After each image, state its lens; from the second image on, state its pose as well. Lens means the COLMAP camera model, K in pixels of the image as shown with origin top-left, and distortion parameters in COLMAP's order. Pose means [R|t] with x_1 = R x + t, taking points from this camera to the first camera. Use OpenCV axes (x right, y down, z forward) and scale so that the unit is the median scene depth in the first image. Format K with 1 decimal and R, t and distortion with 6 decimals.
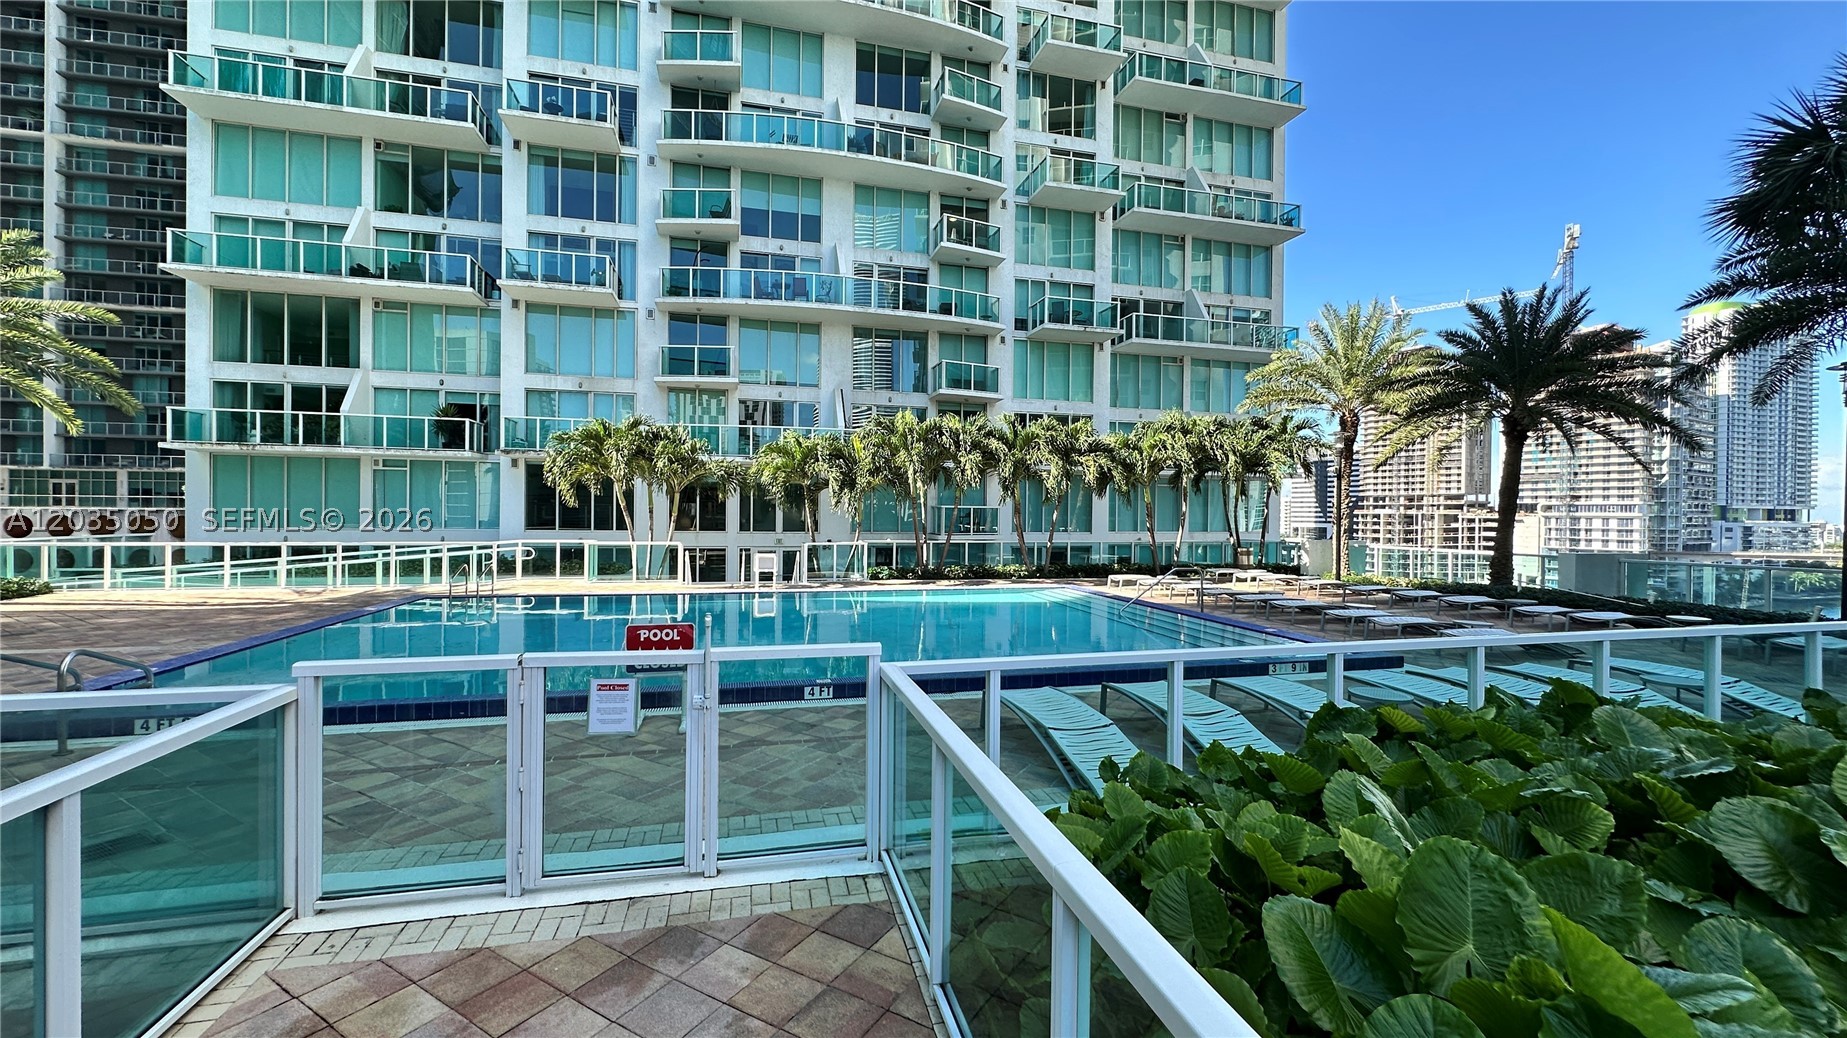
lens RADIAL K [[739.6, 0, 926.7], [0, 739.6, 520.4], [0, 0, 1]] dist [-0.004153, 0.000857]
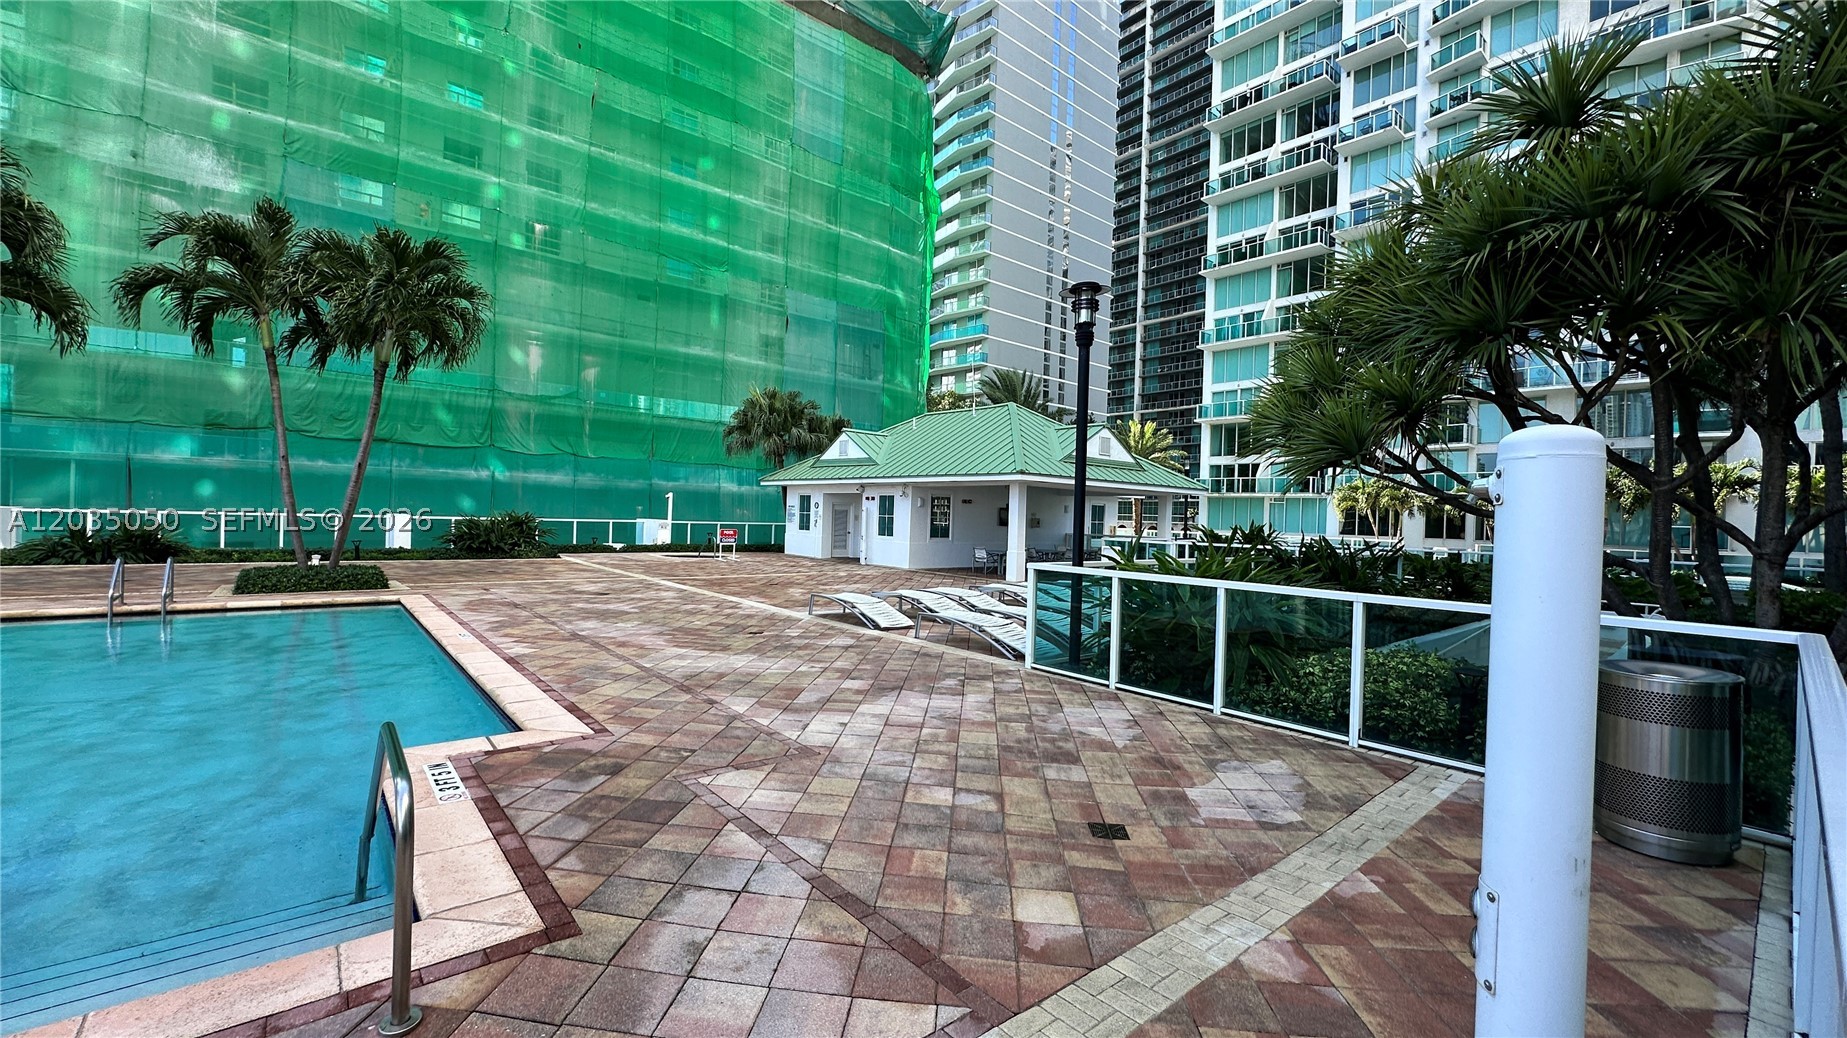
lens RADIAL K [[733.2, 0, 923.5], [0, 733.2, 519.0], [0, 0, 1]] dist [-0.003259, -0.000193]
pose [[0.434935, 0.006556, -0.900438, 0.661168], [-0.034758, 0.999350, -0.009513, 0.027981], [0.899791, 0.035435, 0.434881, -0.744873]]
